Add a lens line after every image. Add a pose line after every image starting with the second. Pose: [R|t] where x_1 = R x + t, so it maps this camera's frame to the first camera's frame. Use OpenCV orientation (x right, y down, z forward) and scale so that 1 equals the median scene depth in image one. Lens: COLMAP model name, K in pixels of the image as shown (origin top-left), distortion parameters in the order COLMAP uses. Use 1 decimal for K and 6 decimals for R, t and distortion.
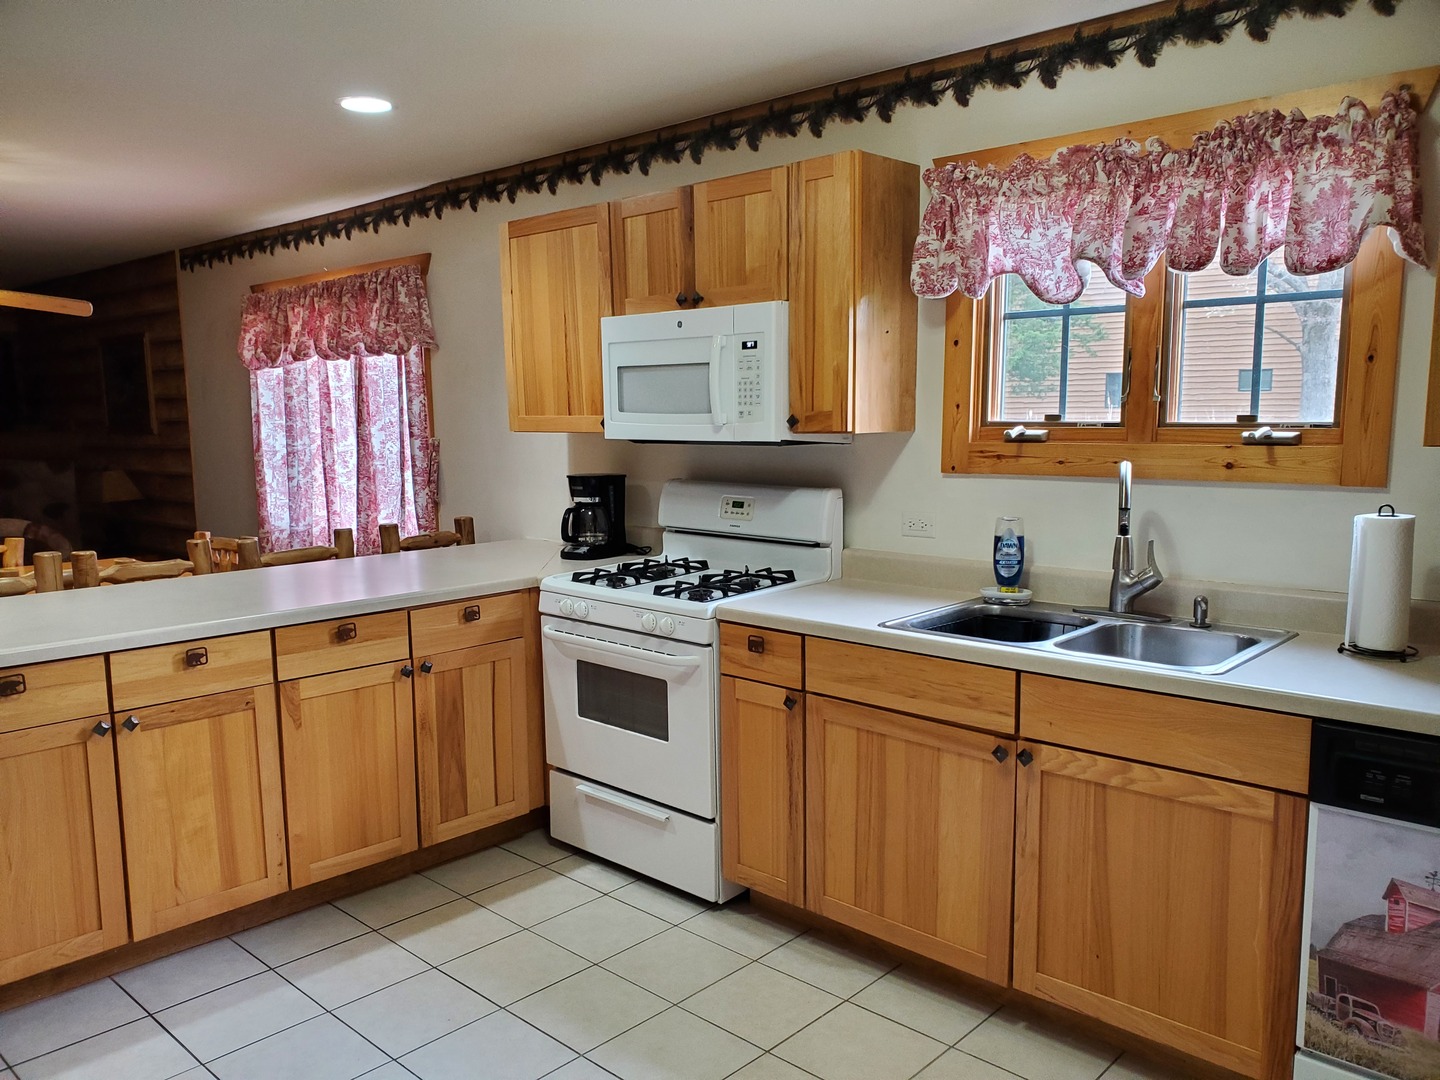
lens RADIAL K [[1132.9, 0, 677.2], [0, 1132.9, 552.1], [0, 0, 1]] dist [0.029495, -0.051578]
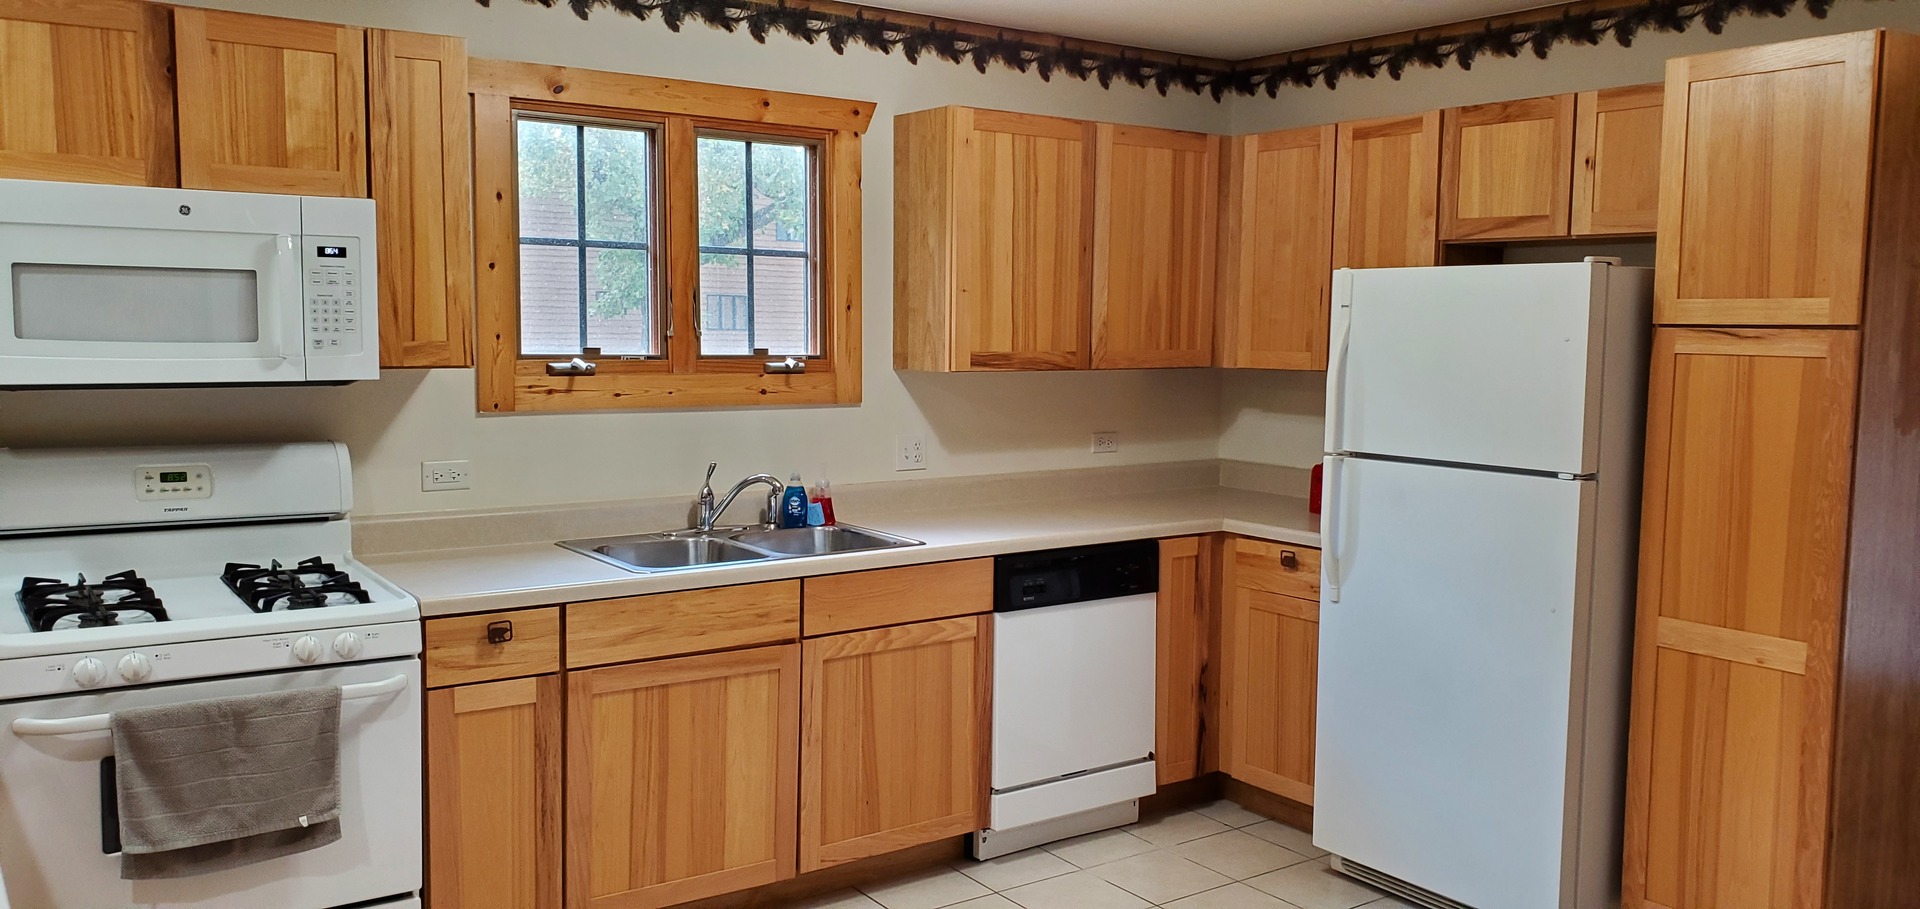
lens RADIAL K [[1488.6, 0, 967.5], [0, 1488.6, 442.7], [0, 0, 1]] dist [0.042027, -0.005190]
pose [[0.148920, -0.061389, 0.986942, -0.971094], [0.111417, 0.992757, 0.044939, -0.065561], [-0.982552, 0.103270, 0.154682, 0.525508]]
